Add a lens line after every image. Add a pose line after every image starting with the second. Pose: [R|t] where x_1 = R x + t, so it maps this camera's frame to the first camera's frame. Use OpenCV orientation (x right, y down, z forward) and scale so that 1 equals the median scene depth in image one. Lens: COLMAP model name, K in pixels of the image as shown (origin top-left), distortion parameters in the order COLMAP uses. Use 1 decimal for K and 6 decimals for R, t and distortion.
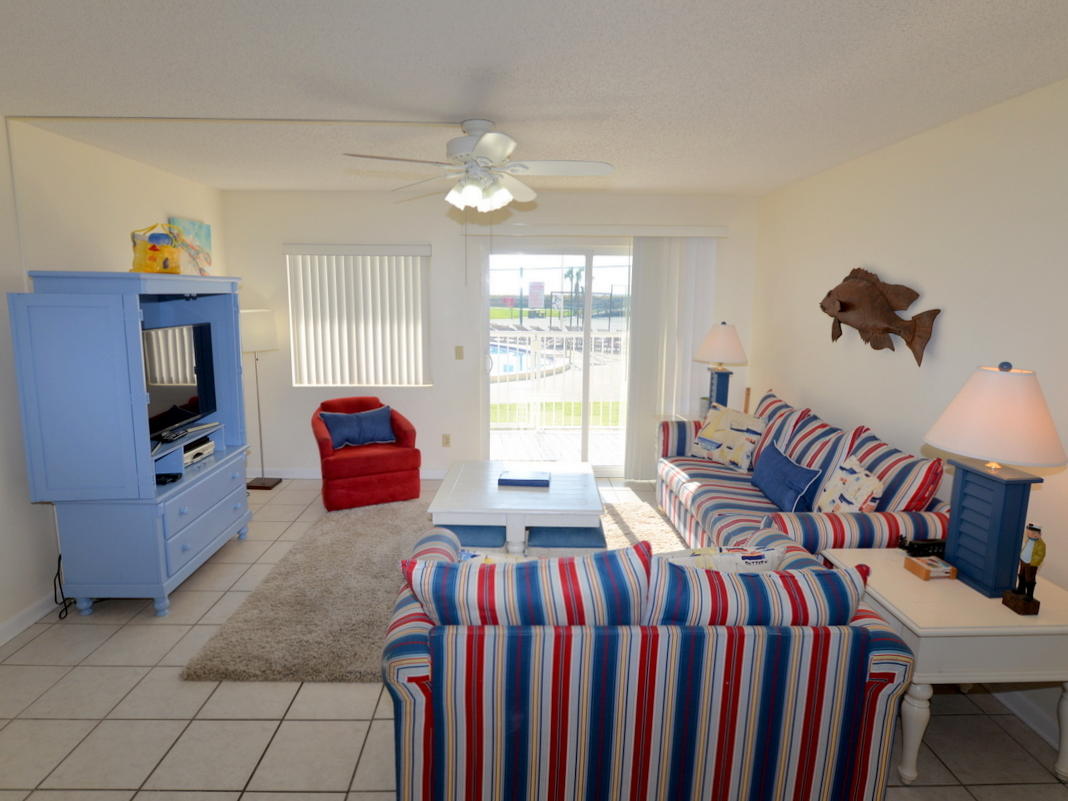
lens RADIAL K [[602.7, 0, 533.9], [0, 602.7, 403.4], [0, 0, 1]] dist [0.006074, -0.000317]
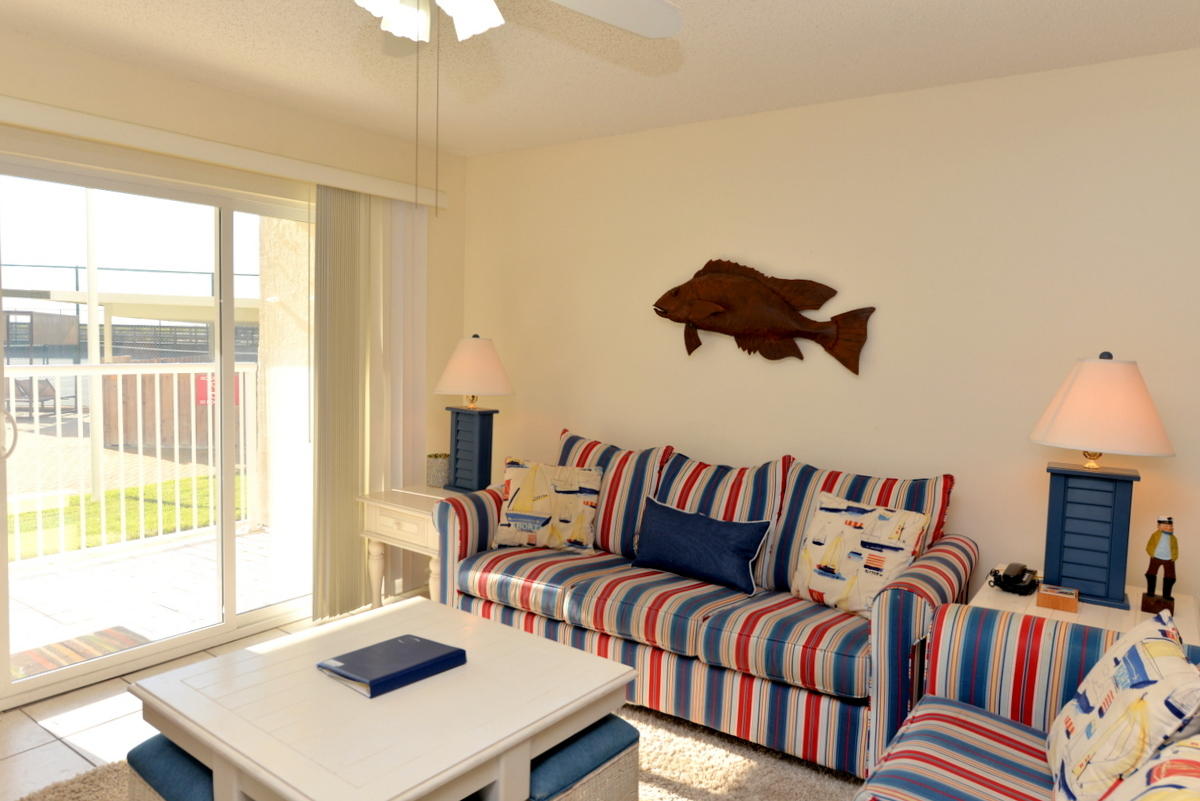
lens RADIAL K [[800.4, 0, 599.7], [0, 800.4, 396.2], [0, 0, 1]] dist [-0.005206, -0.001232]
pose [[0.607967, -0.055001, 0.792055, -0.332857], [0.124873, 0.991806, -0.026978, -0.032340], [-0.784081, 0.115308, 0.609853, 0.425283]]
